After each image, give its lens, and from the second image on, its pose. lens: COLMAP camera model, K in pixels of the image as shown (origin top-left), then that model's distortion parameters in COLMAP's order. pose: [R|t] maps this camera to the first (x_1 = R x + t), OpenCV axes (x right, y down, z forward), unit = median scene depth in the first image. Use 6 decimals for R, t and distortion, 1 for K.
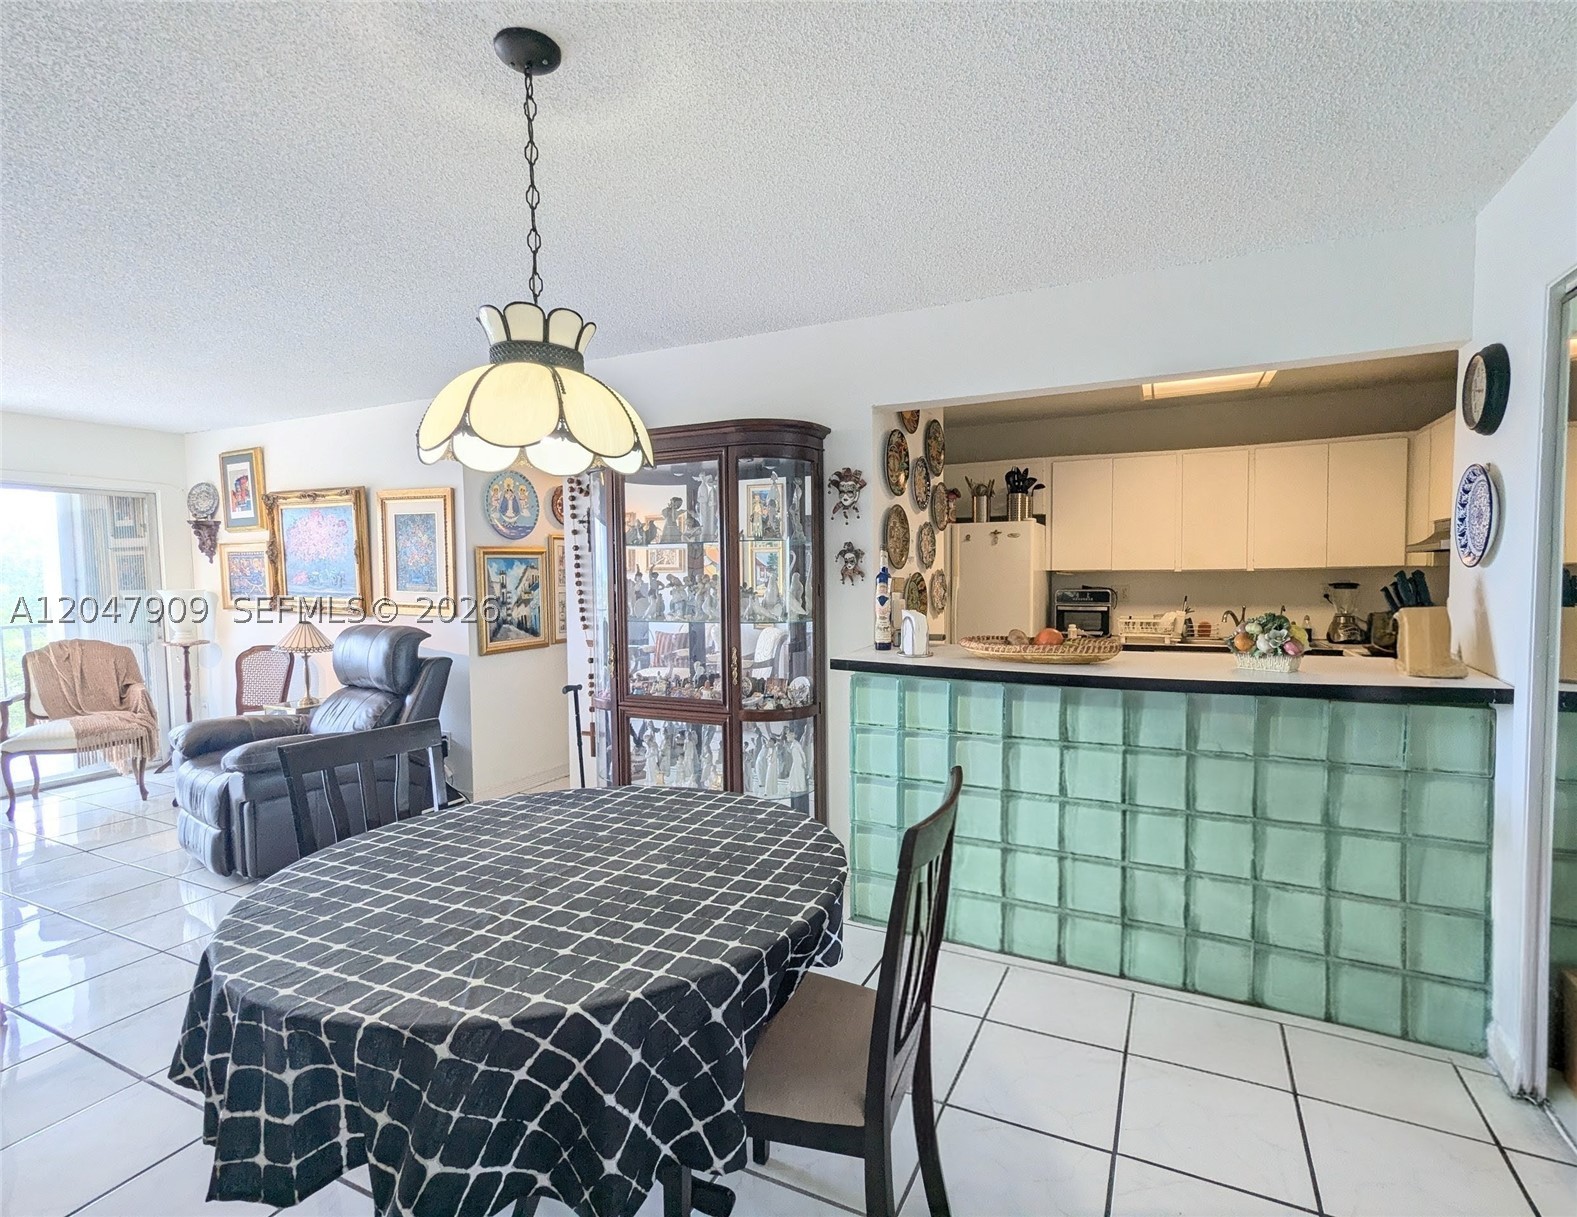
lens RADIAL K [[781.9, 0, 791.4], [0, 781.9, 610.5], [0, 0, 1]] dist [-0.003046, -0.000262]
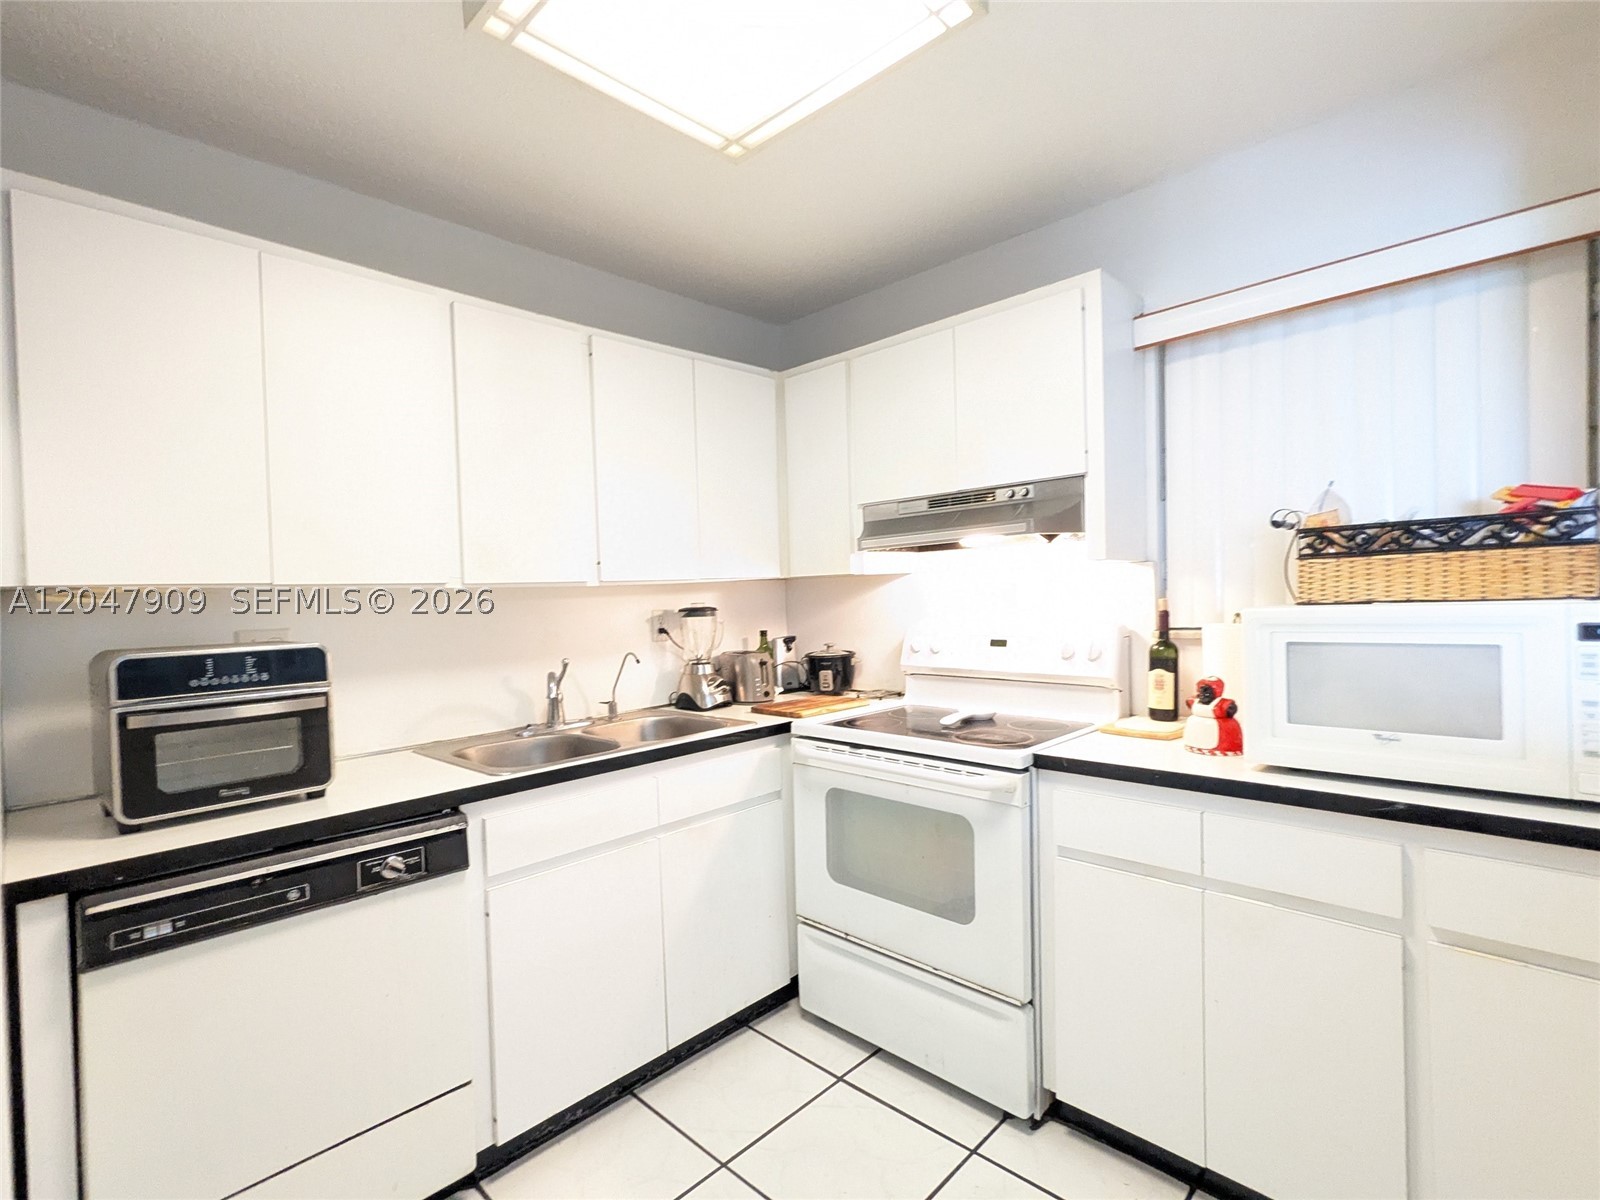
lens RADIAL K [[757.3, 0, 800.2], [0, 757.3, 601.2], [0, 0, 1]] dist [-0.006744, 0.002931]
pose [[0.301000, -0.016446, 0.953482, 0.125644], [0.065028, 0.997878, -0.003317, -0.021860], [-0.951404, 0.063002, 0.301431, 0.530661]]
